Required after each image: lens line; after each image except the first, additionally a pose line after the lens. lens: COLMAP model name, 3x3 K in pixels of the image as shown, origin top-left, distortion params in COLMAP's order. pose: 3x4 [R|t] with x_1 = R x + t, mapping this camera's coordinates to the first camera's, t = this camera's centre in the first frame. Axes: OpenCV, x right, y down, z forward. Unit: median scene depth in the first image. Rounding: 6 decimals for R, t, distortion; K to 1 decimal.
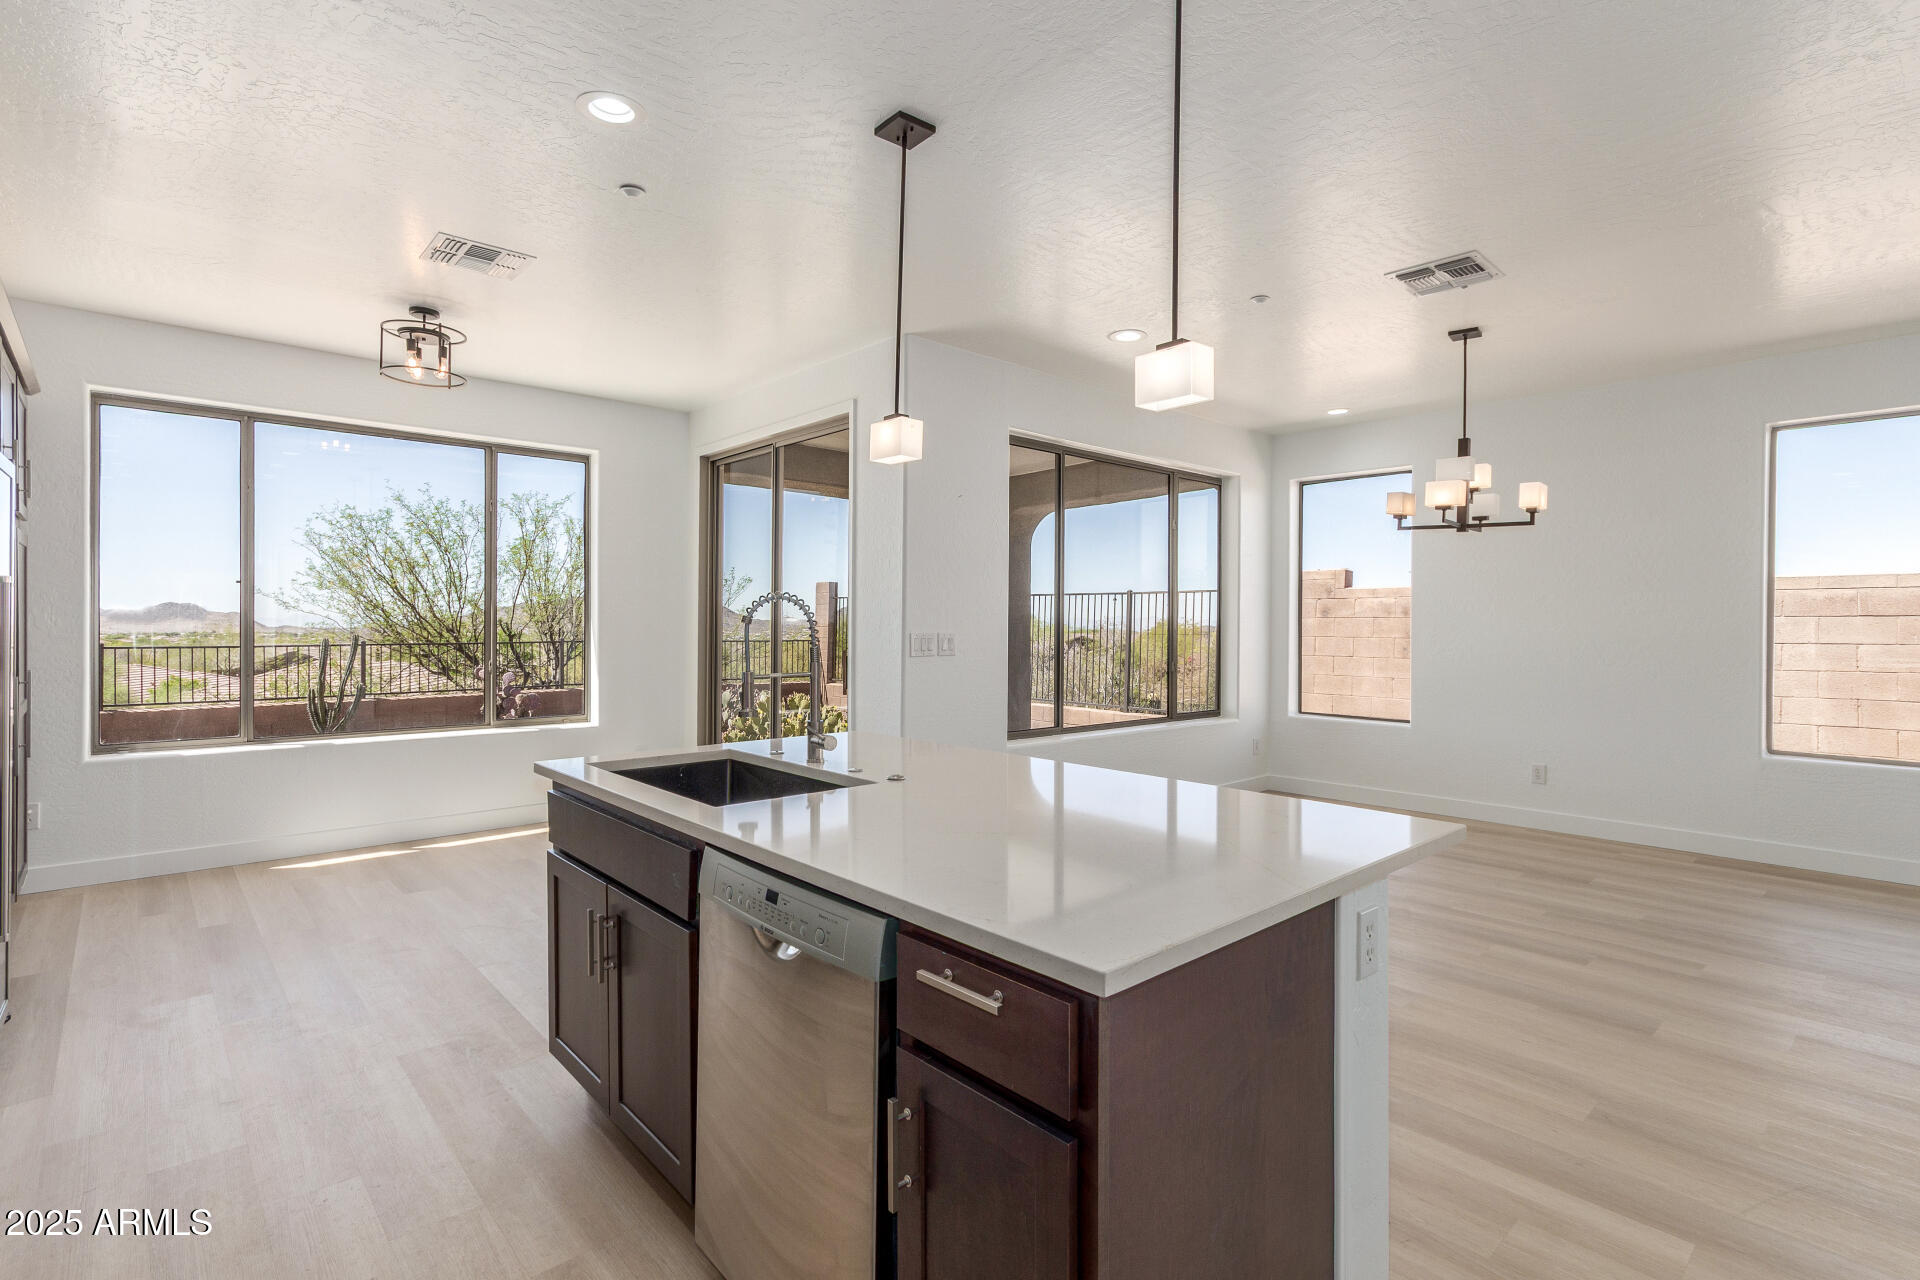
lens RADIAL K [[892.4, 0, 973.1], [0, 892.4, 622.7], [0, 0, 1]] dist [0.002544, 0.000457]
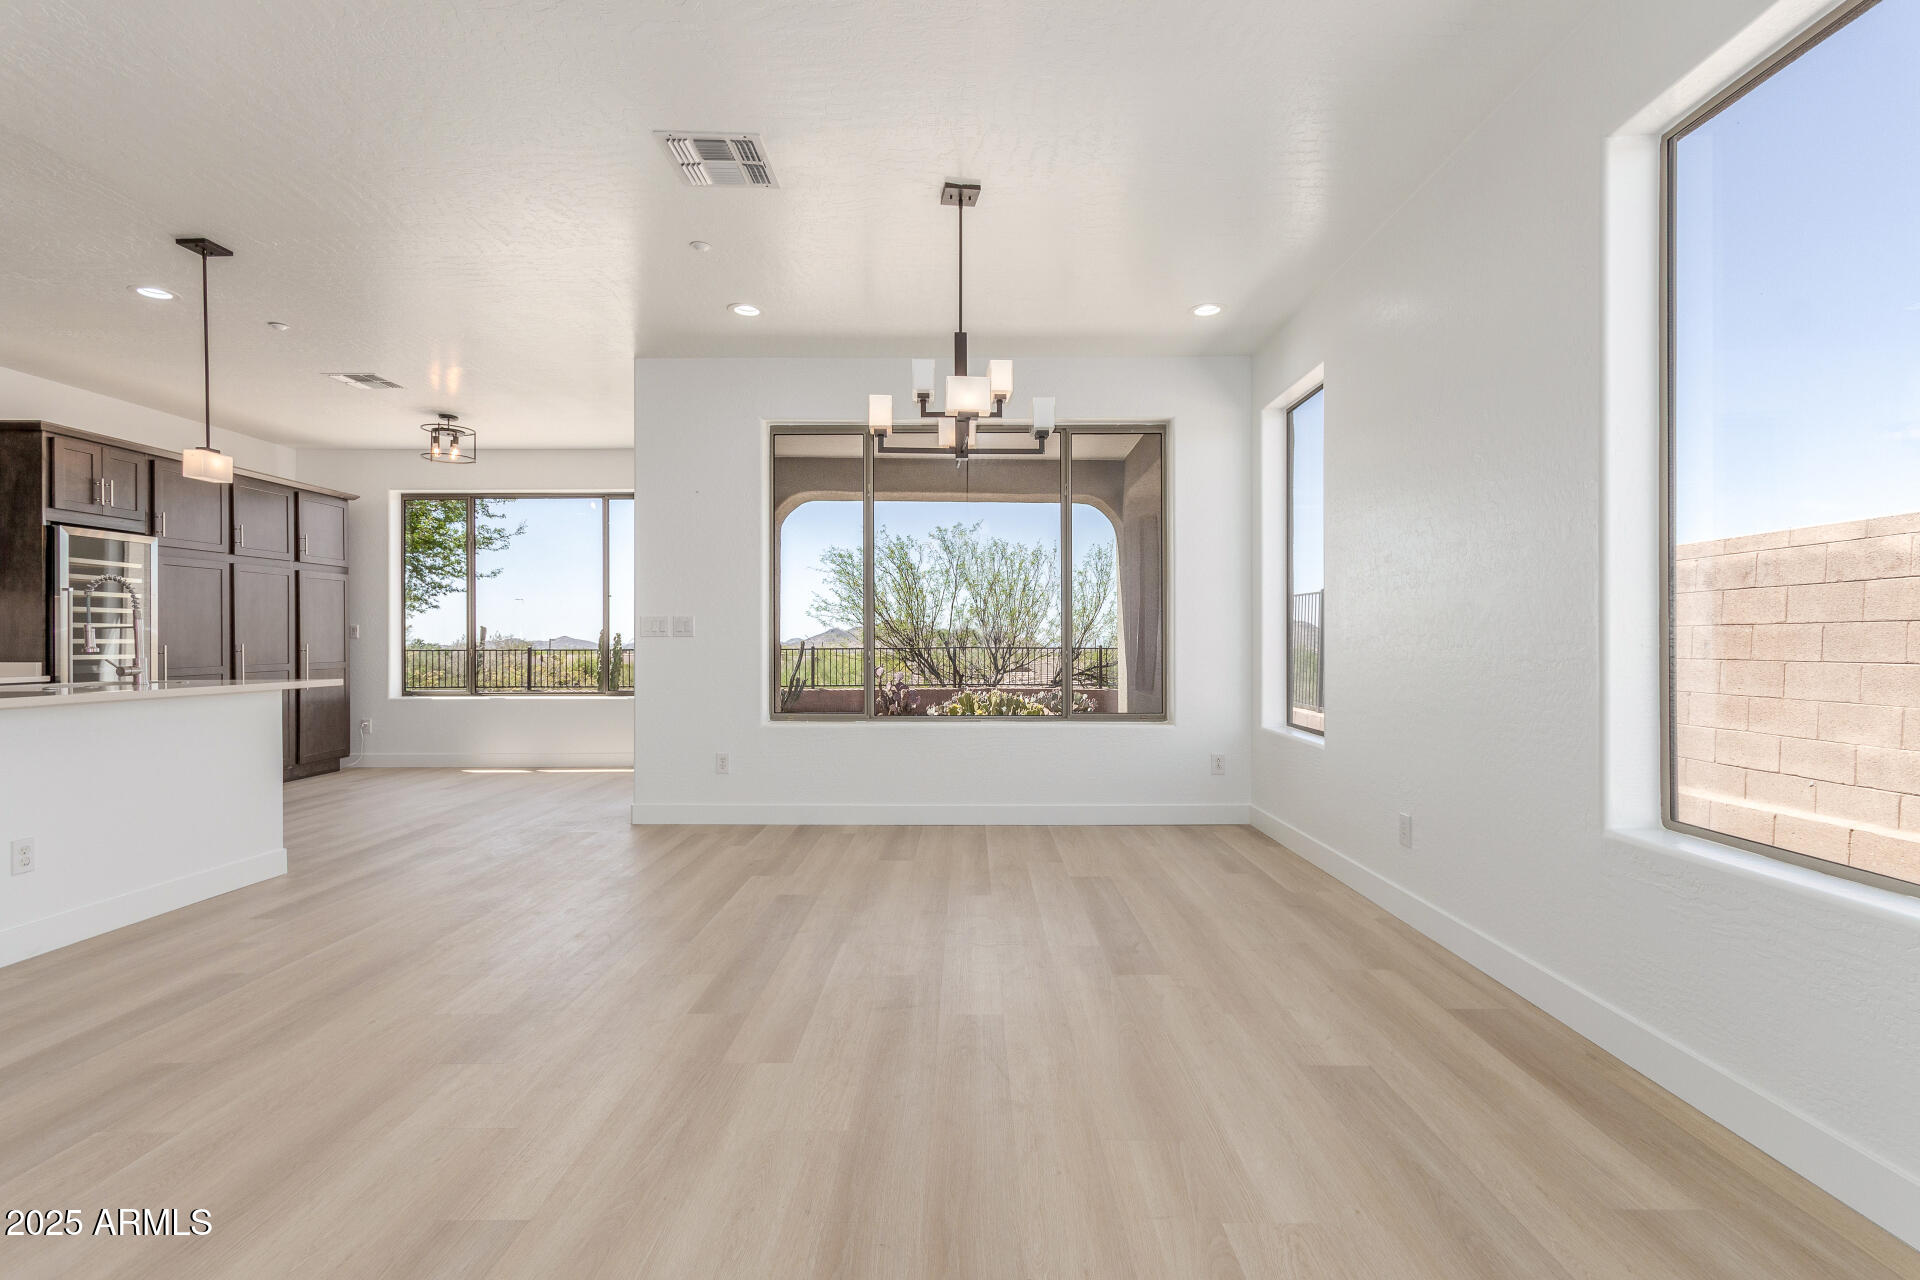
lens RADIAL K [[892.4, 0, 973.6], [0, 892.4, 640.0], [0, 0, 1]] dist [0.002544, 0.000457]
pose [[0.729006, -0.009429, -0.684442, 0.358204], [0.006599, 0.999955, -0.006747, 0.018402], [0.684476, 0.000402, 0.729036, 0.159852]]
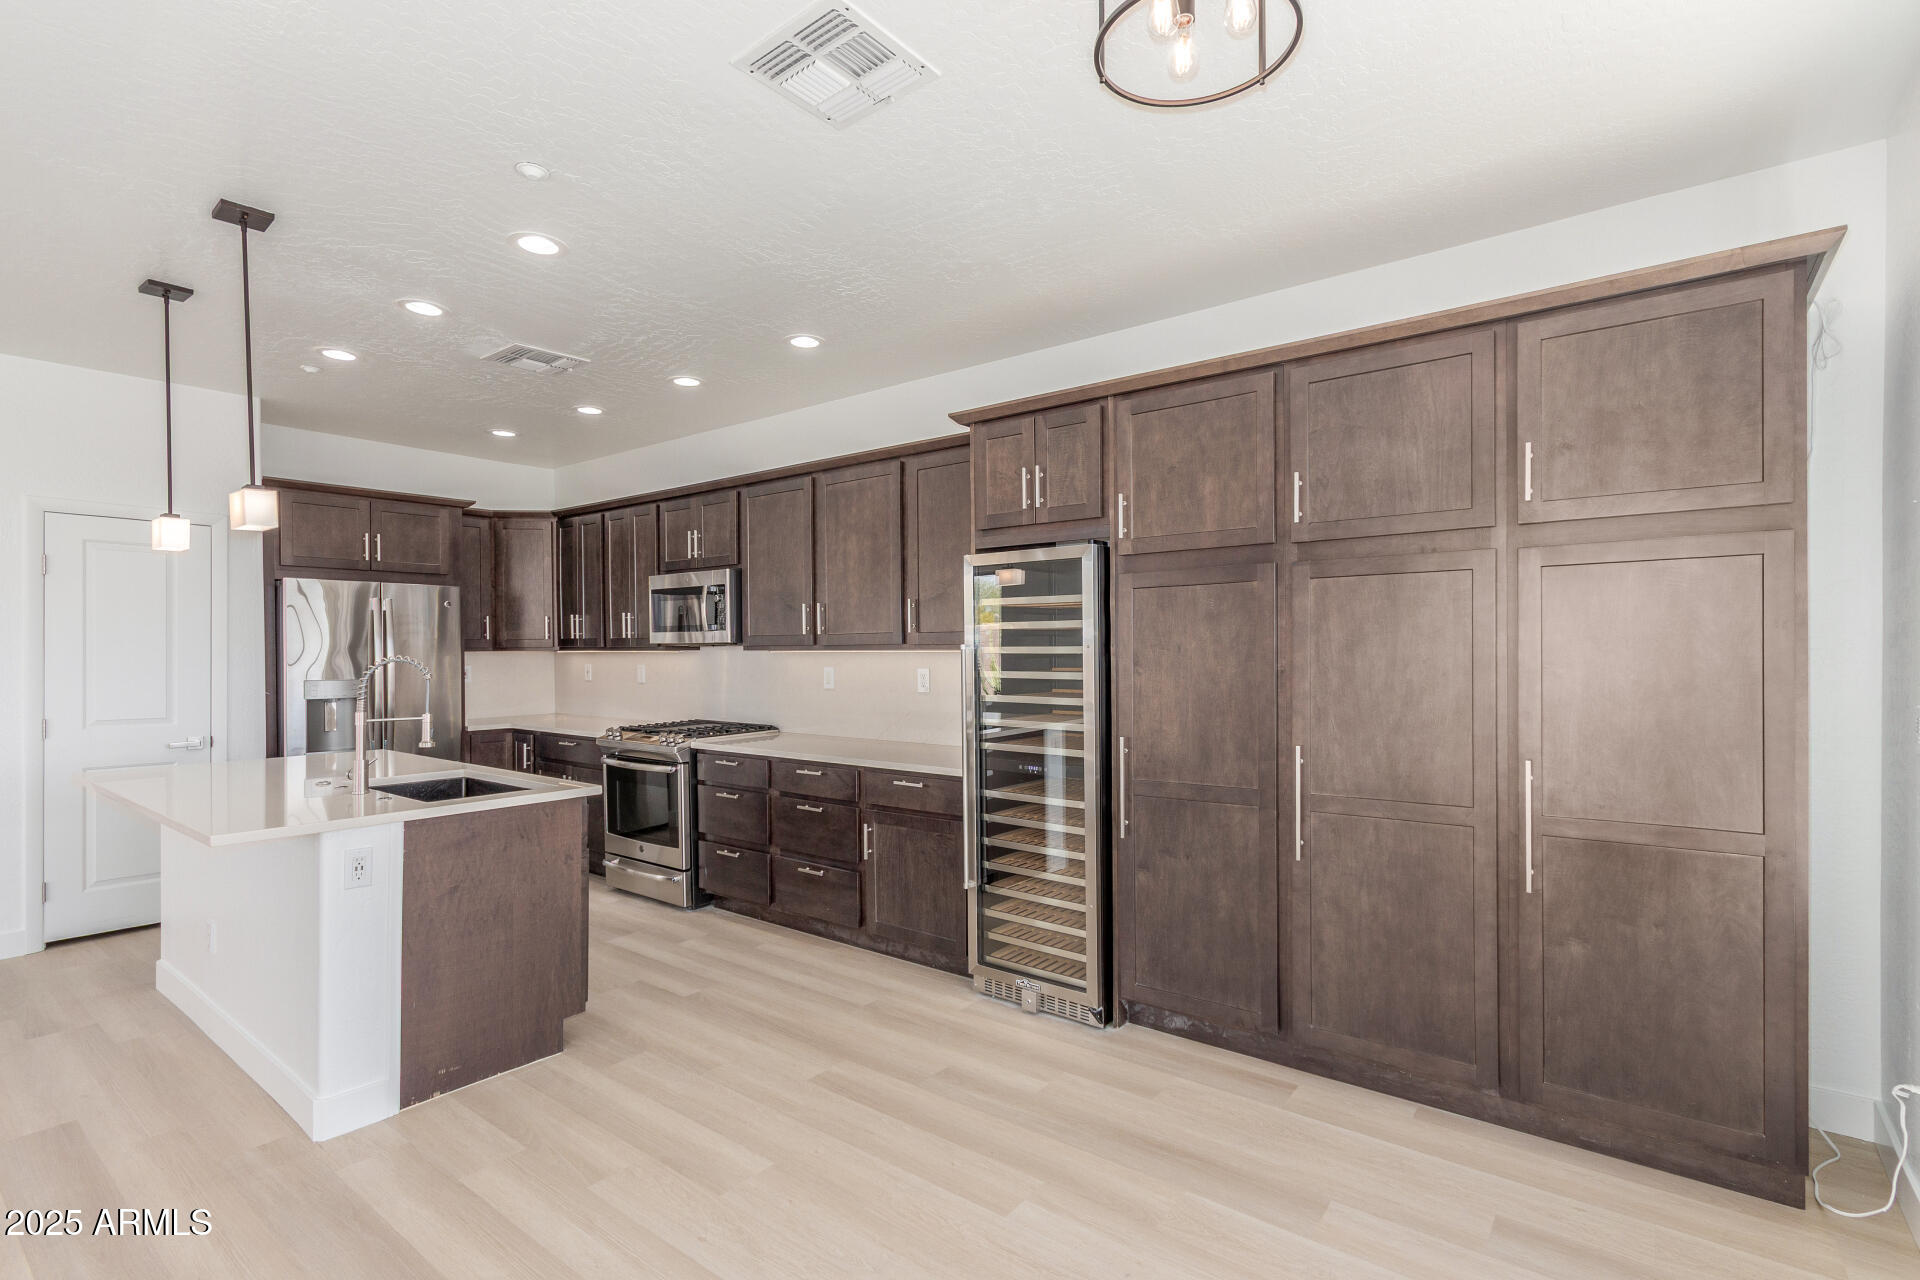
lens RADIAL K [[892.4, 0, 963.5], [0, 892.4, 655.8], [0, 0, 1]] dist [0.002544, 0.000457]
pose [[-0.987496, 0.000969, -0.157643, -0.148768], [-0.000479, 0.999958, 0.009150, -0.008288], [0.157645, 0.009111, -0.987454, 0.436420]]
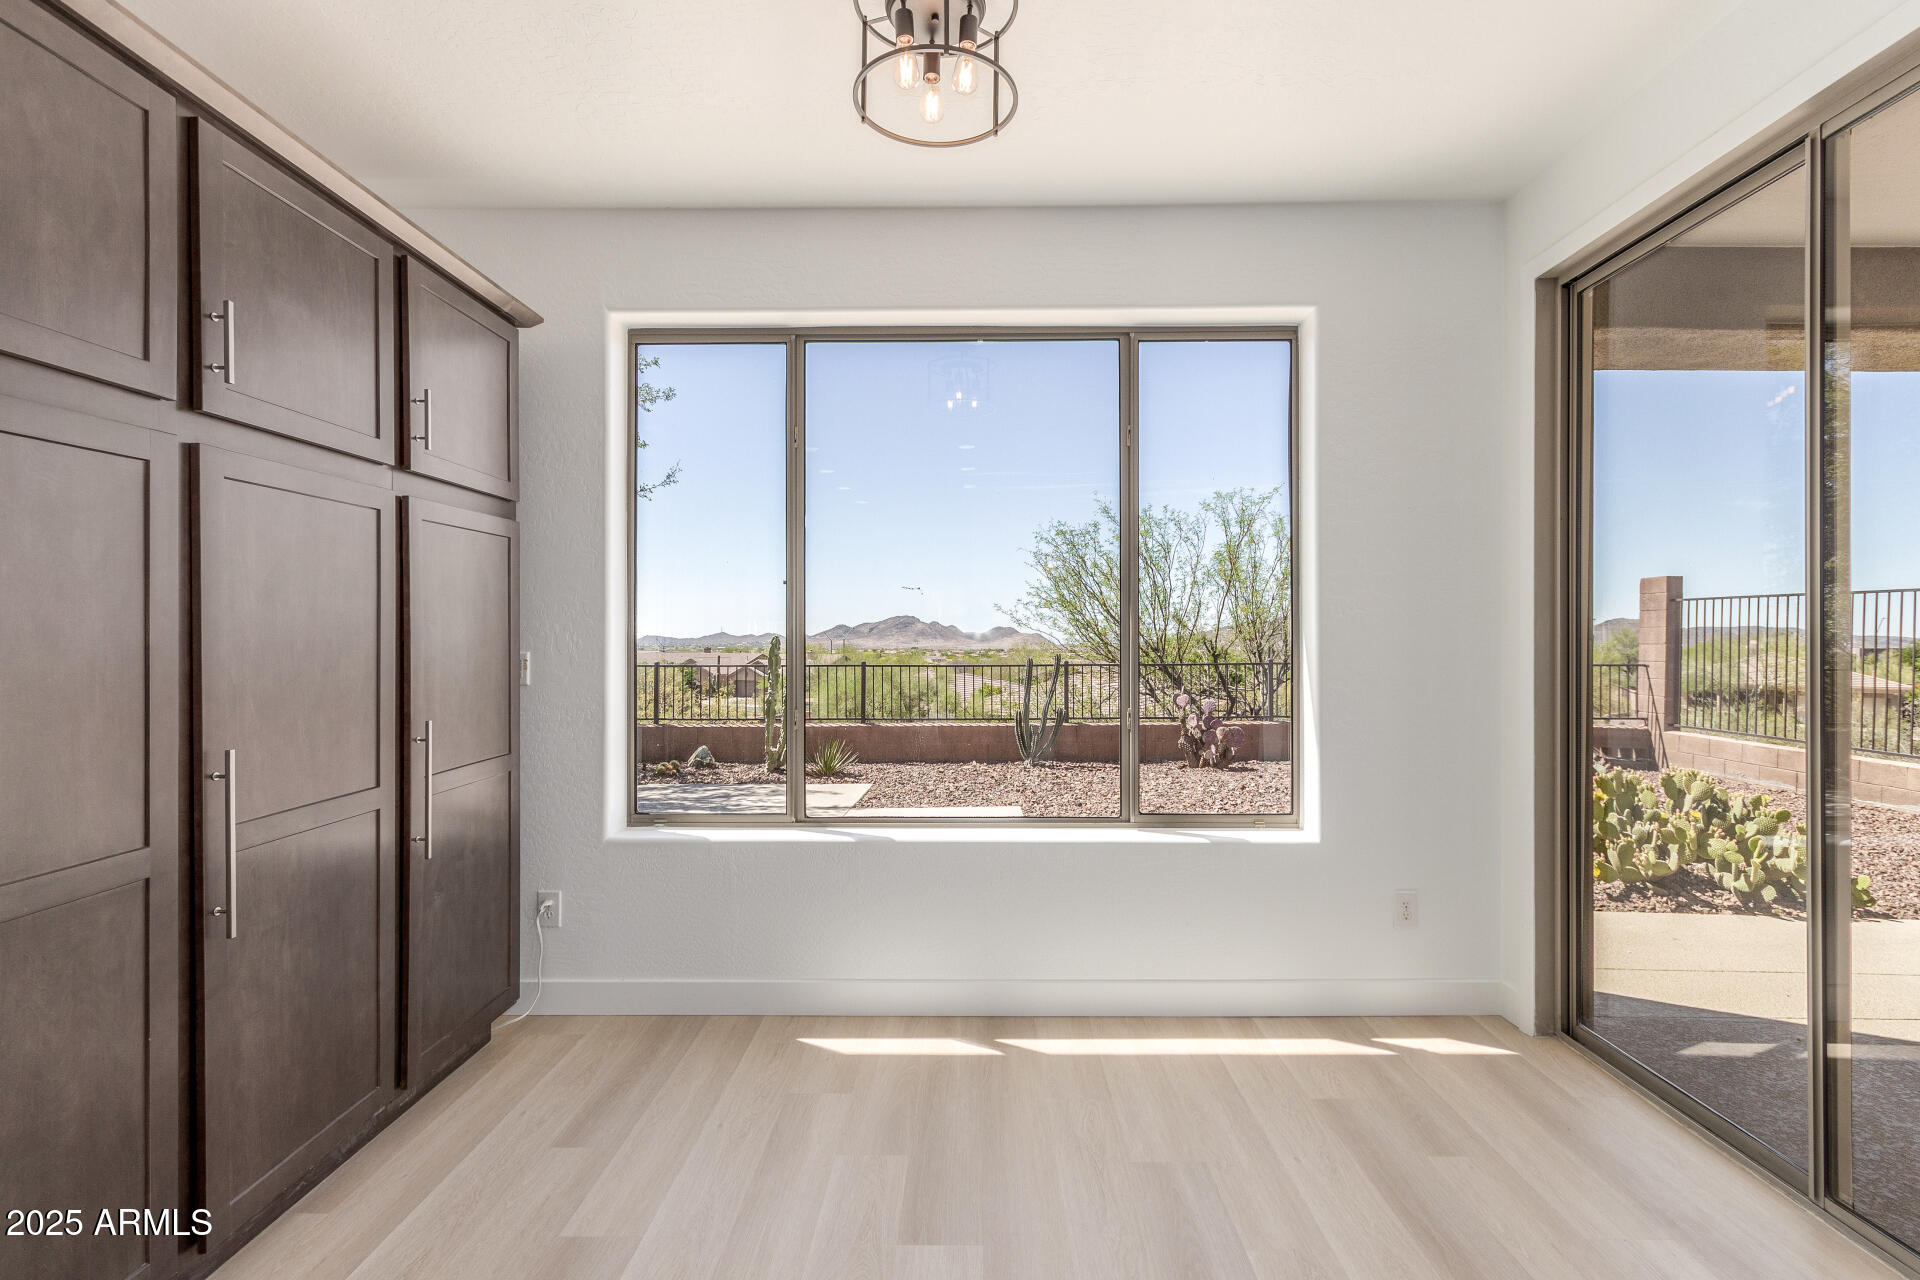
lens RADIAL K [[892.4, 0, 971.8], [0, 892.4, 634.5], [0, 0, 1]] dist [0.002544, 0.000457]
pose [[0.723117, -0.008923, -0.690668, -0.093943], [0.004556, 0.999956, -0.008149, -0.000255], [0.690711, 0.002746, 0.723126, 0.222132]]
